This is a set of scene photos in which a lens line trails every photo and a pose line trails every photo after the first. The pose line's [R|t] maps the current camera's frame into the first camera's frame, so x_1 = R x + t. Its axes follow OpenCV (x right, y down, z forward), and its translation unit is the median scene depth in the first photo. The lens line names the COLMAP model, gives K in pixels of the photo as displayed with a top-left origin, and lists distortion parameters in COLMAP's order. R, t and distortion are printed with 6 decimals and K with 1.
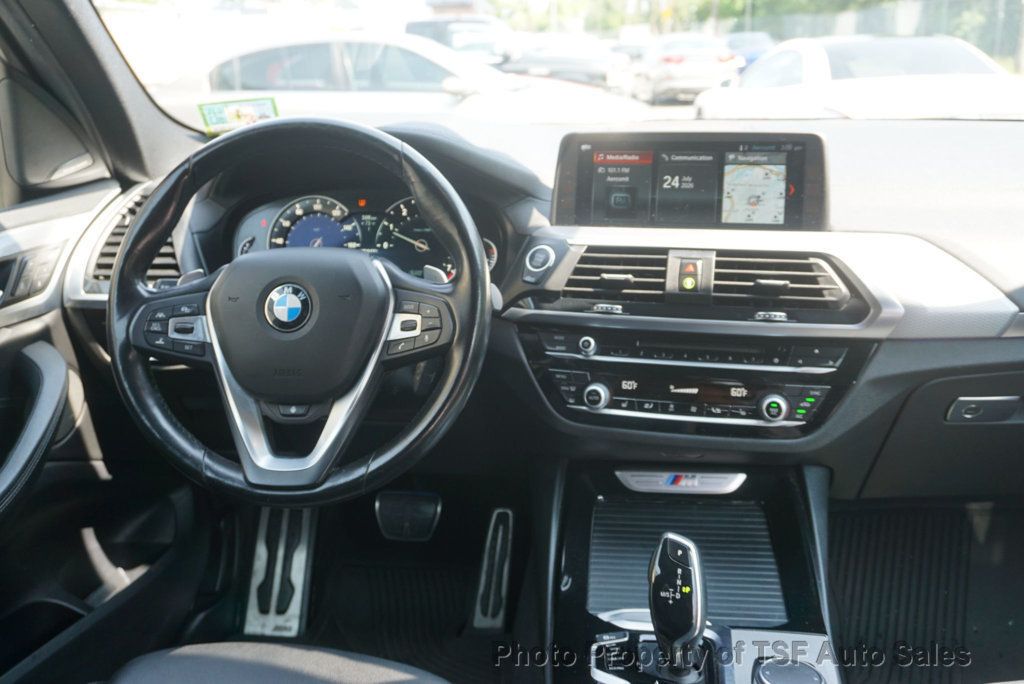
lens RADIAL K [[989.3, 0, 512.0], [0, 989.3, 342.0], [0, 0, 1]] dist [0.013025, 0.005254]
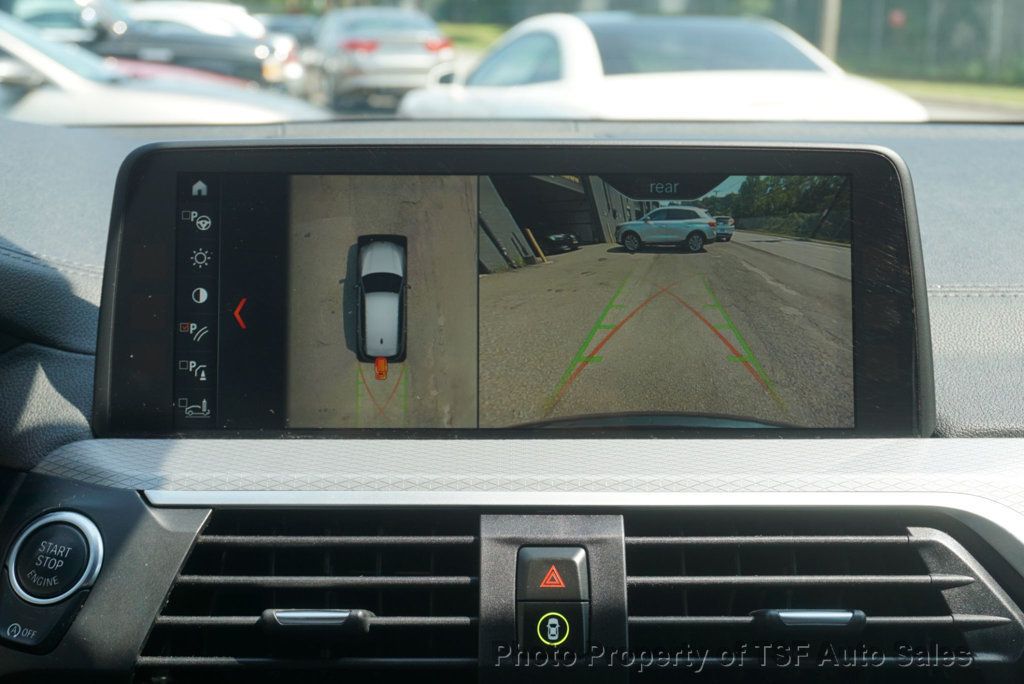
lens RADIAL K [[1420.5, 0, 512.0], [0, 1420.5, 342.0], [0, 0, 1]] dist [0.005858, 0.023154]
pose [[0.965688, -0.032862, 0.257616, 0.054510], [0.052015, 0.996336, -0.067888, -0.116129], [-0.254441, 0.078959, 0.963859, 0.557407]]
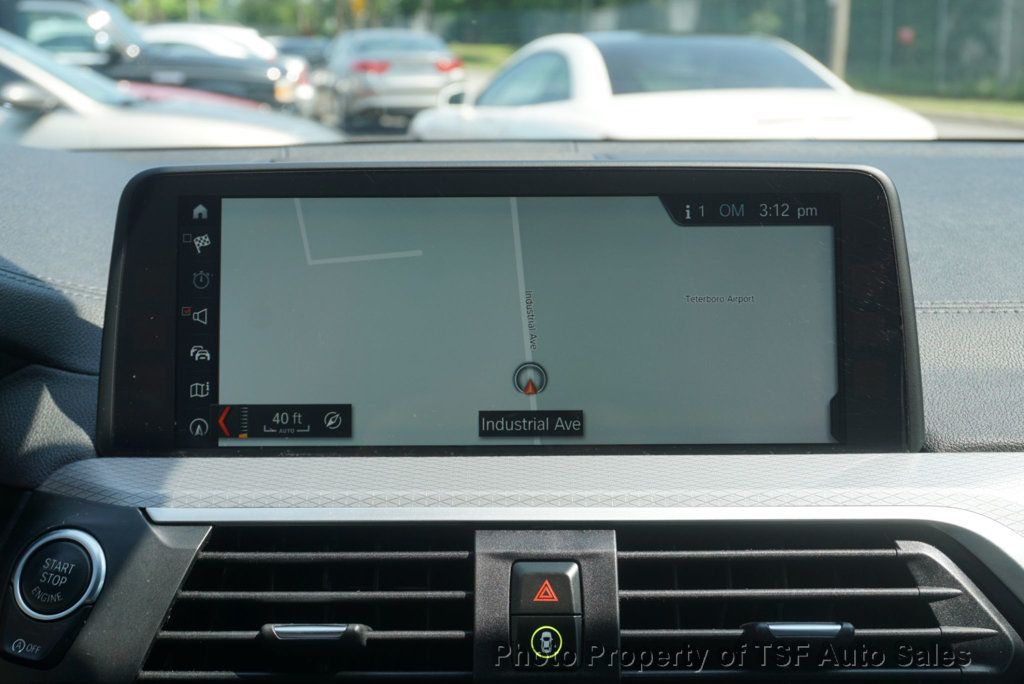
lens RADIAL K [[1415.0, 0, 512.0], [0, 1415.0, 342.0], [0, 0, 1]] dist [0.004630, 0.007581]
pose [[0.967707, -0.035276, 0.249596, 0.058642], [0.057129, 0.995087, -0.080856, -0.115543], [-0.245518, 0.092504, 0.964968, 0.549051]]
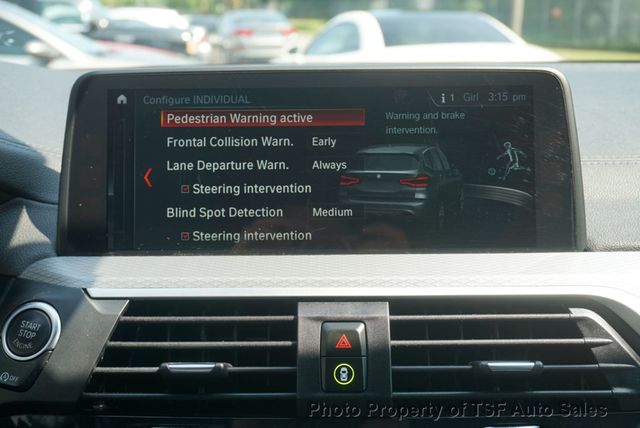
lens RADIAL K [[818.6, 0, 320.0], [0, 818.6, 214.0], [0, 0, 1]] dist [0.002946, 0.030042]
pose [[0.969473, -0.044587, 0.241110, 0.072607], [0.059851, 0.996615, -0.056355, -0.112995], [-0.237782, 0.069066, 0.968860, 0.594582]]
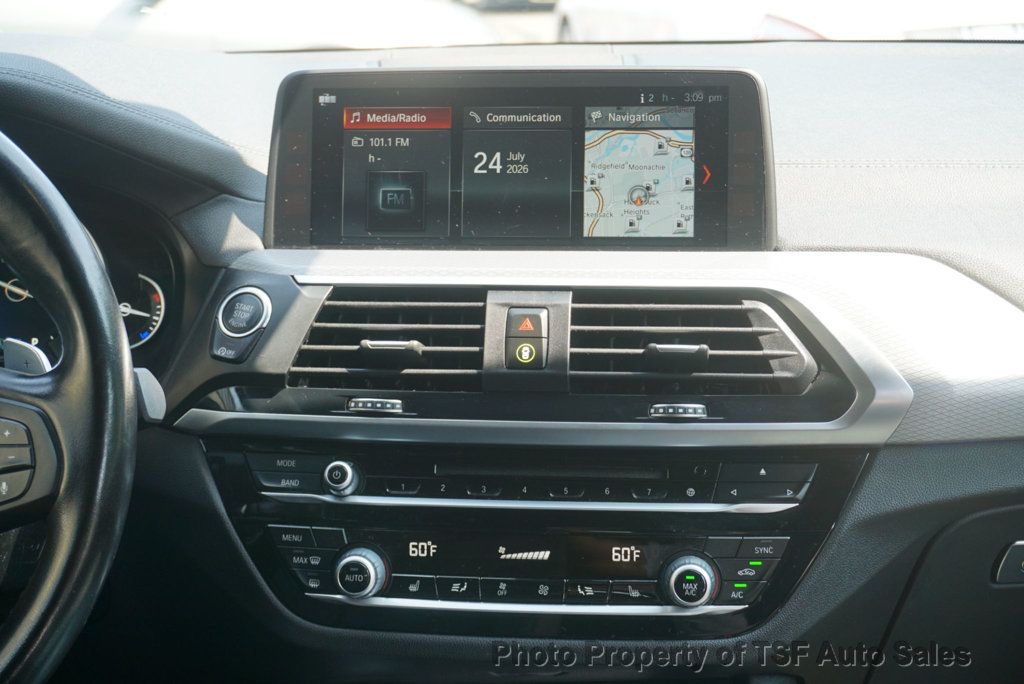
lens RADIAL K [[1667.0, 0, 512.0], [0, 1667.0, 342.0], [0, 0, 1]] dist [0.015552, 0.111286]
pose [[0.989146, -0.031985, 0.143415, 0.042391], [0.037313, 0.998704, -0.034617, -0.033973], [-0.142122, 0.039592, 0.989057, 0.112718]]
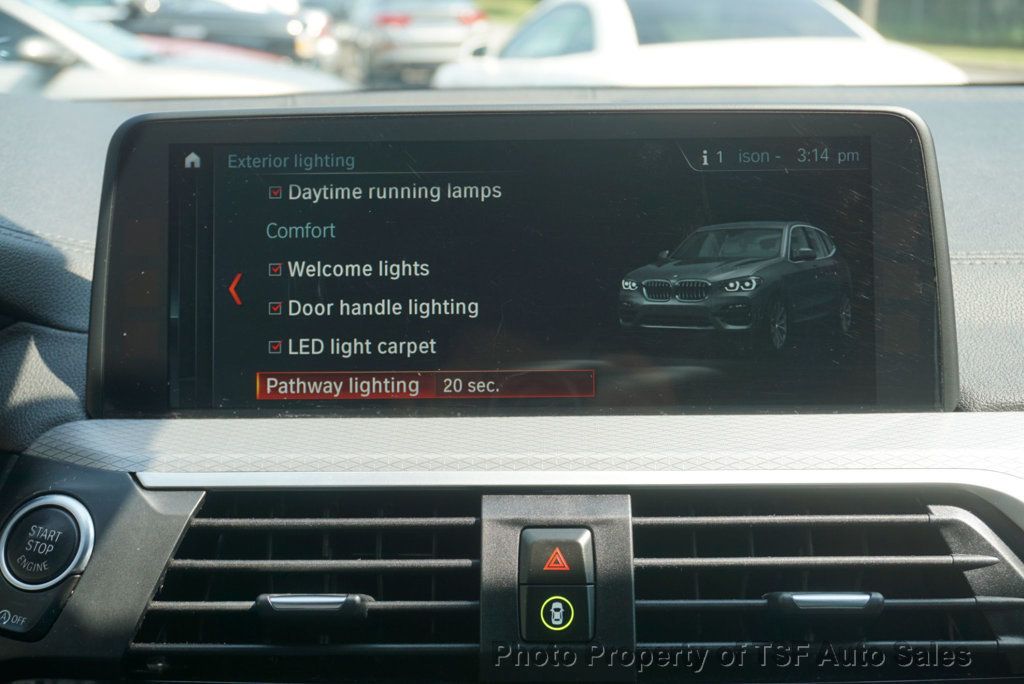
lens RADIAL K [[1420.5, 0, 512.0], [0, 1420.5, 342.0], [0, 0, 1]] dist [0.005858, 0.023154]
pose [[0.971900, -0.046357, 0.230786, 0.069763], [0.059680, 0.996909, -0.051086, -0.116661], [-0.227704, 0.063423, 0.971663, 0.571092]]
